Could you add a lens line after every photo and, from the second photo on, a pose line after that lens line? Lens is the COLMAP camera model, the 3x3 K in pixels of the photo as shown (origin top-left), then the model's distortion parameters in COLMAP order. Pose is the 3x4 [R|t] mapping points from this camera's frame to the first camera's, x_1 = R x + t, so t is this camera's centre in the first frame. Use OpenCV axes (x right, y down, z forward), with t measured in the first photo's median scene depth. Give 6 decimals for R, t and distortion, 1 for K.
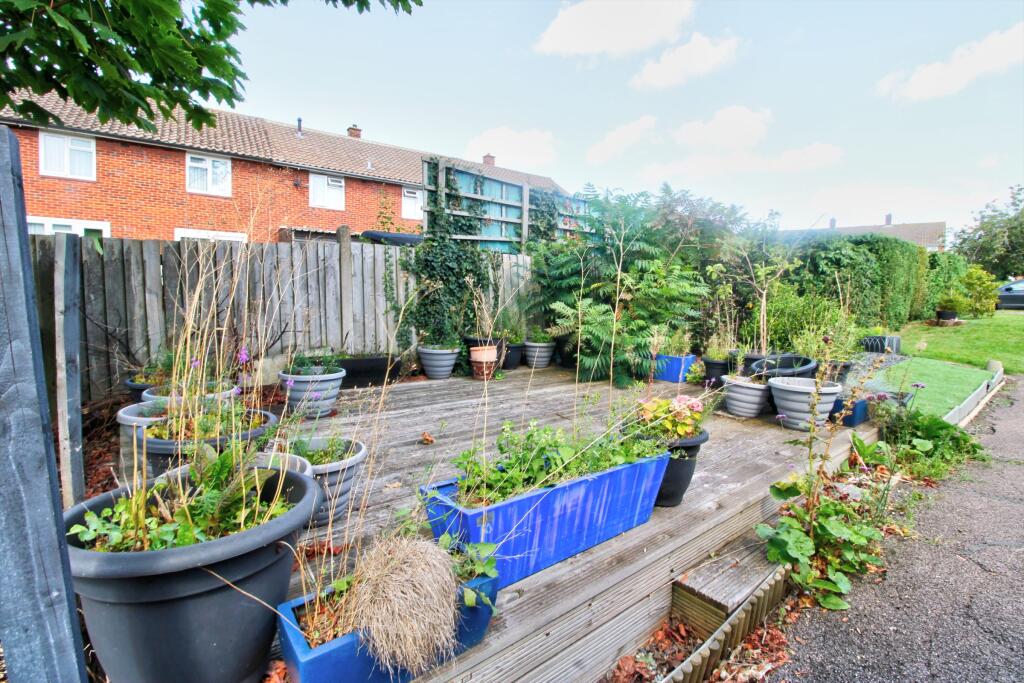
lens RADIAL K [[475.6, 0, 514.5], [0, 475.6, 328.1], [0, 0, 1]] dist [-0.000139, -0.012451]
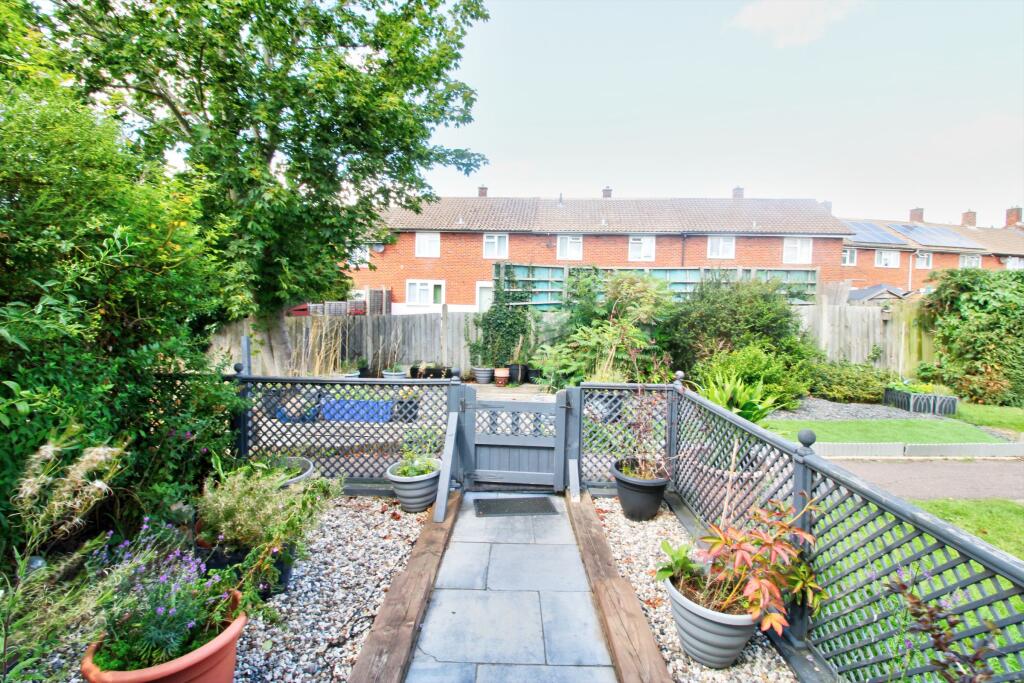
lens RADIAL K [[475.6, 0, 514.5], [0, 475.6, 328.1], [0, 0, 1]] dist [-0.000139, -0.012451]
pose [[0.769677, 0.021371, -0.638076, 0.424923], [-0.048211, 0.998531, -0.024711, -0.025450], [0.636611, 0.049782, 0.769577, -0.142851]]
